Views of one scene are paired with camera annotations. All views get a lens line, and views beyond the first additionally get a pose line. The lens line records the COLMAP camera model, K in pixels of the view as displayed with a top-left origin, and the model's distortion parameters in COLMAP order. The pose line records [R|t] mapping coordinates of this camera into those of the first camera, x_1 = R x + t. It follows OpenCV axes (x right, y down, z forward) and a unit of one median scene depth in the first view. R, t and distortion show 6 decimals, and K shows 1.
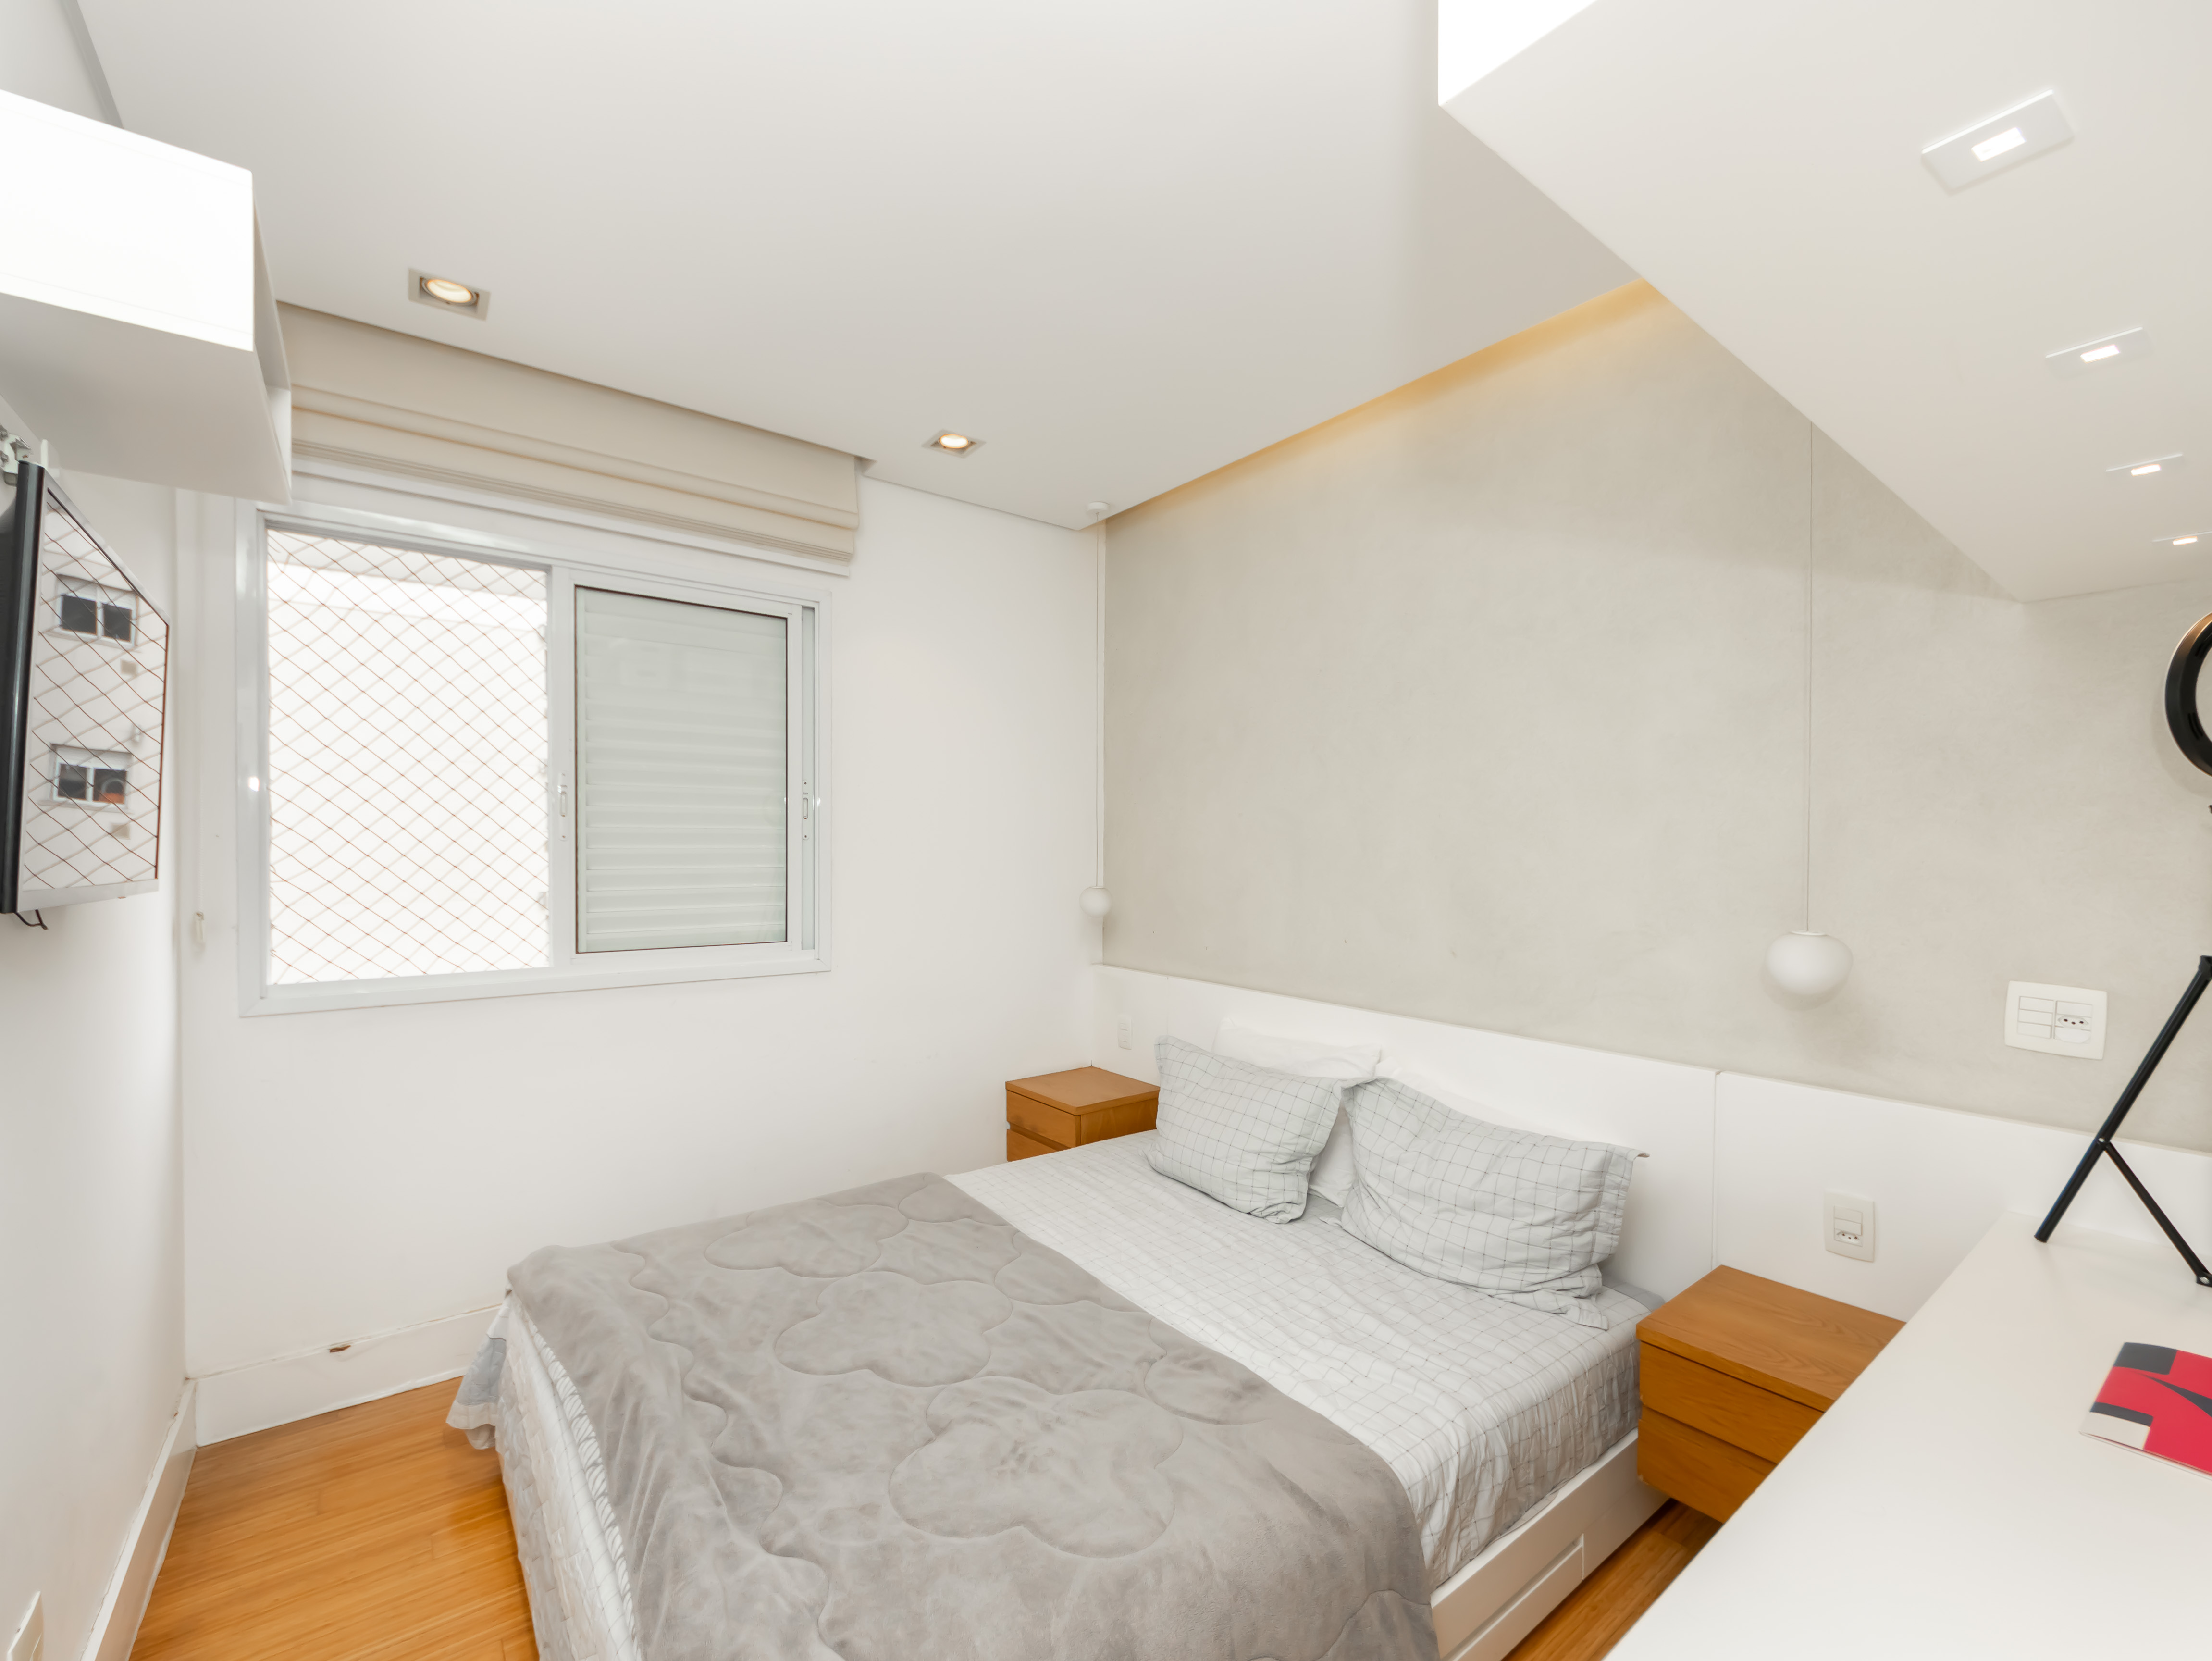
lens RADIAL K [[951.8, 0, 1102.3], [0, 951.8, 841.3], [0, 0, 1]] dist [0.007125, -0.003233]
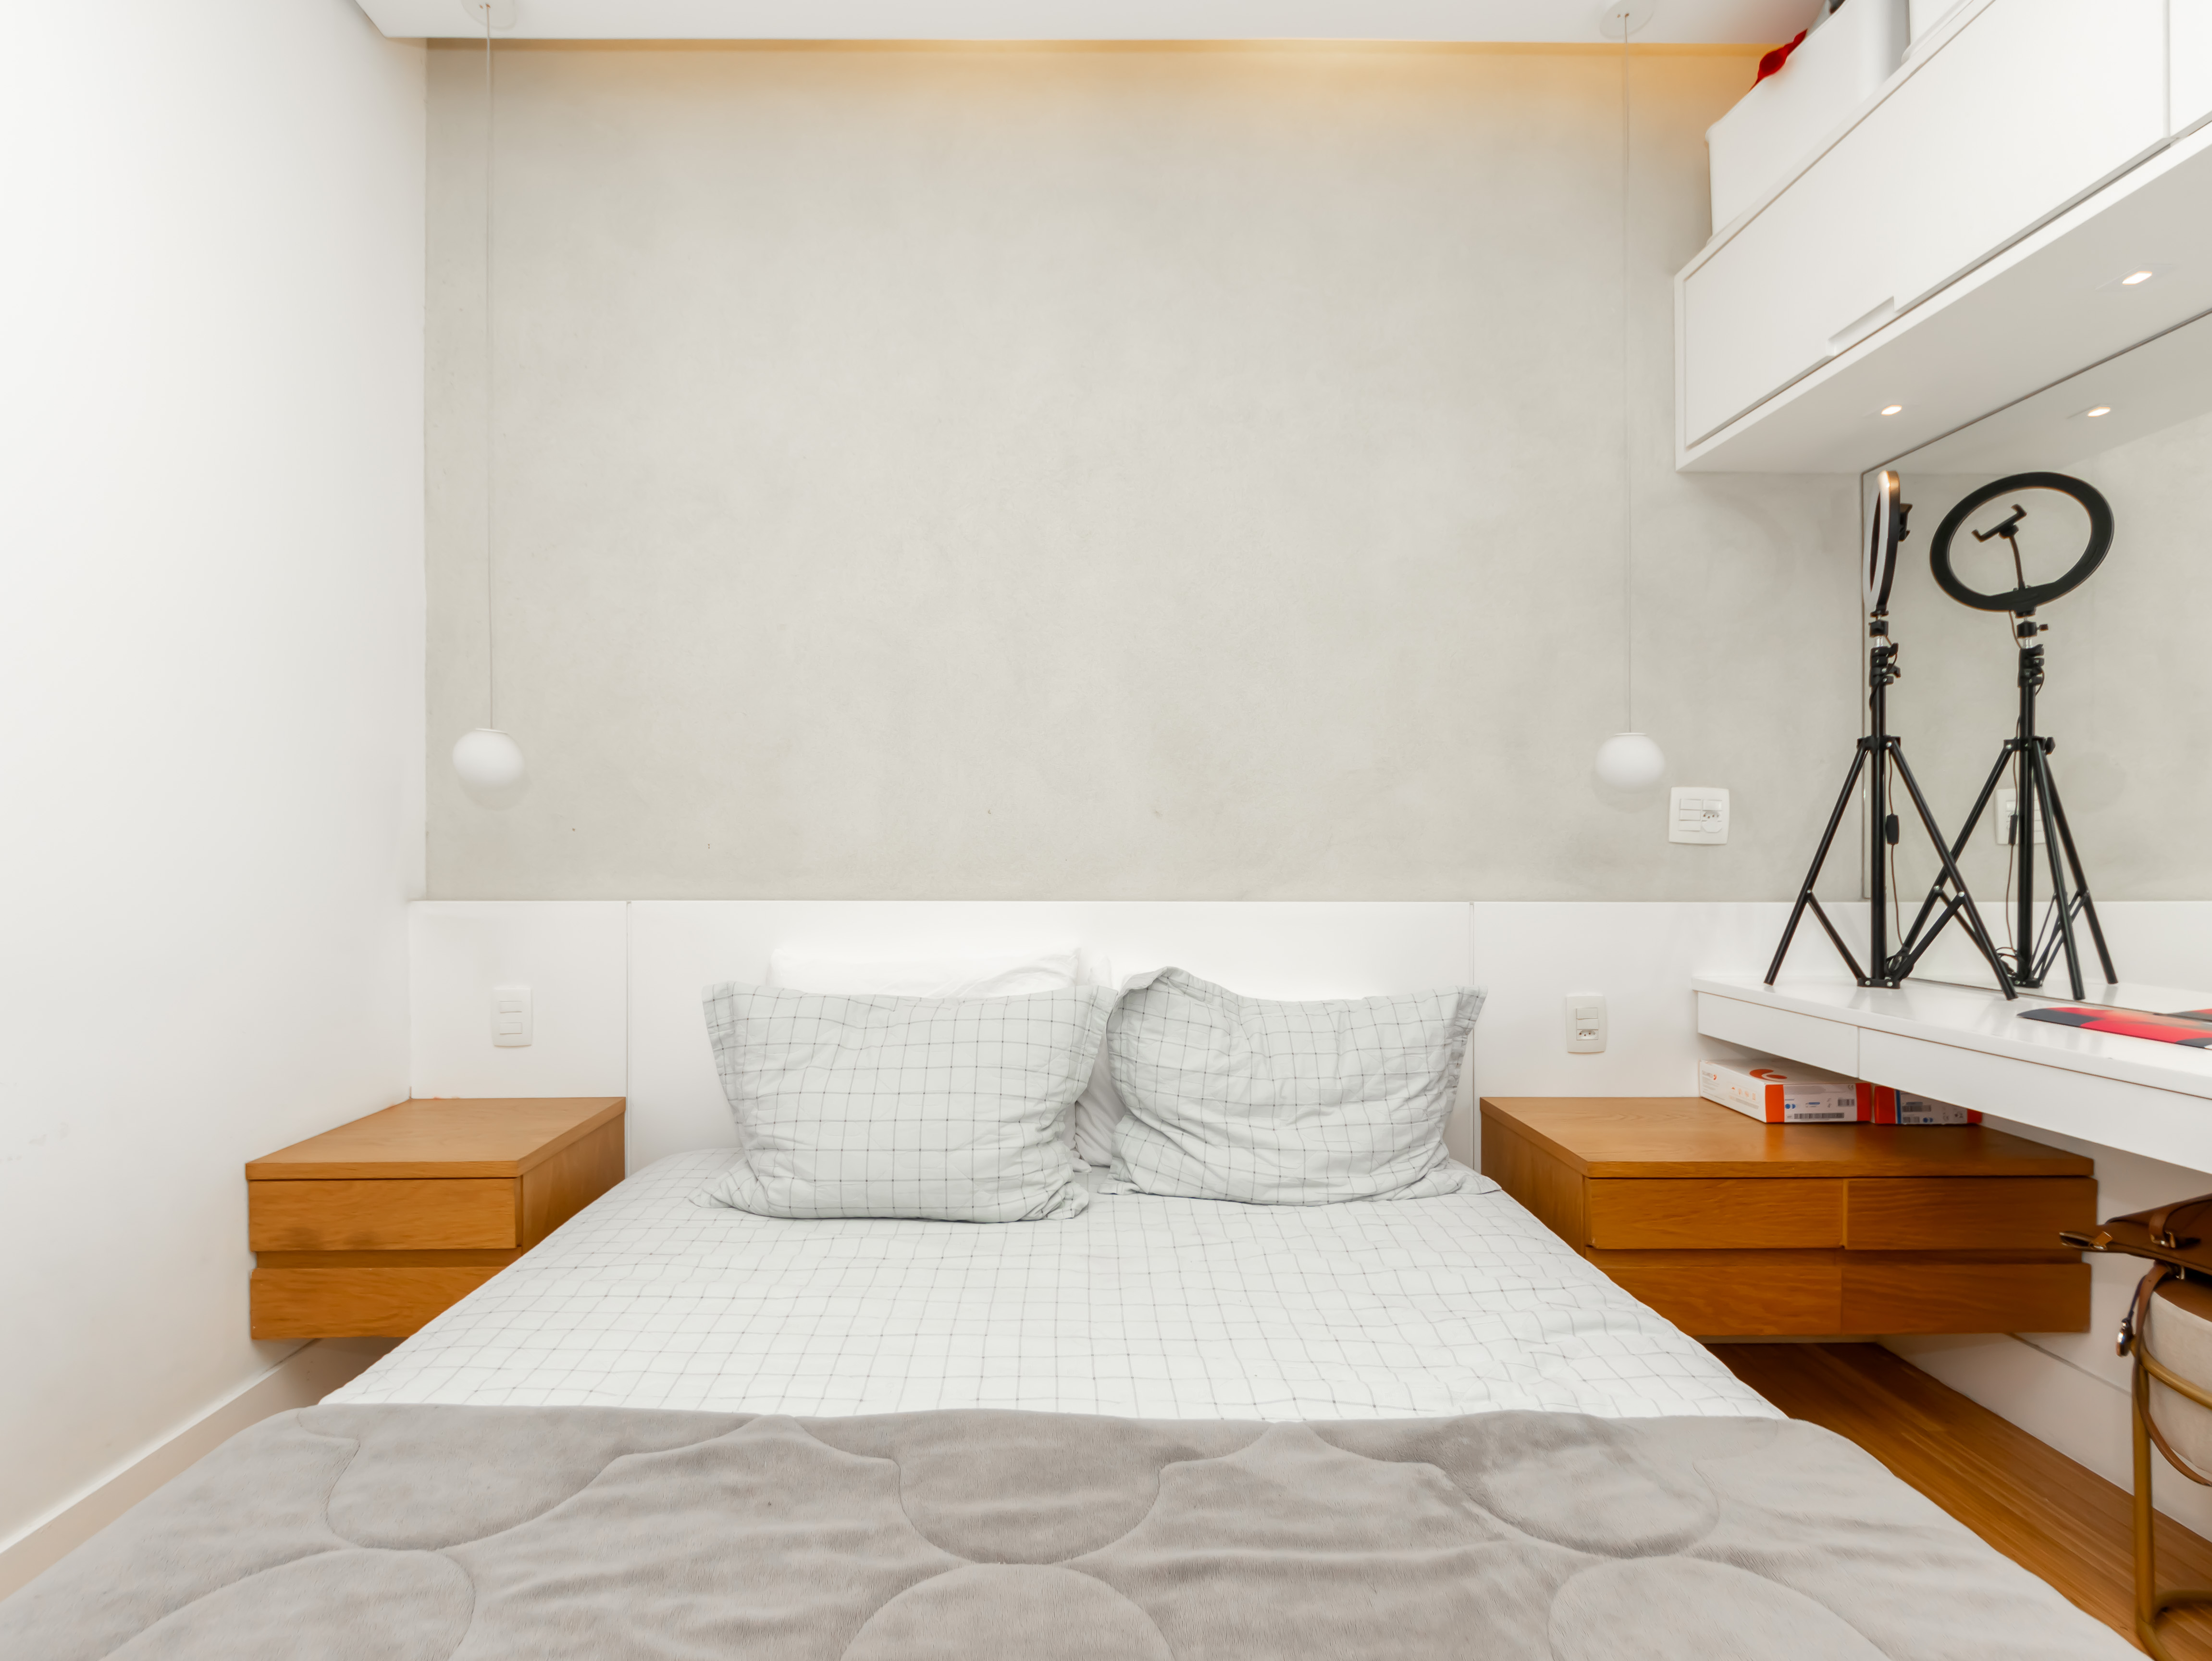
lens RADIAL K [[951.8, 0, 1055.3], [0, 951.8, 852.2], [0, 0, 1]] dist [0.007125, -0.003233]
pose [[0.600030, -0.002509, 0.799973, -0.312796], [0.001435, 0.999997, 0.002060, 0.149019], [-0.799976, -0.000088, 0.600032, 0.598528]]
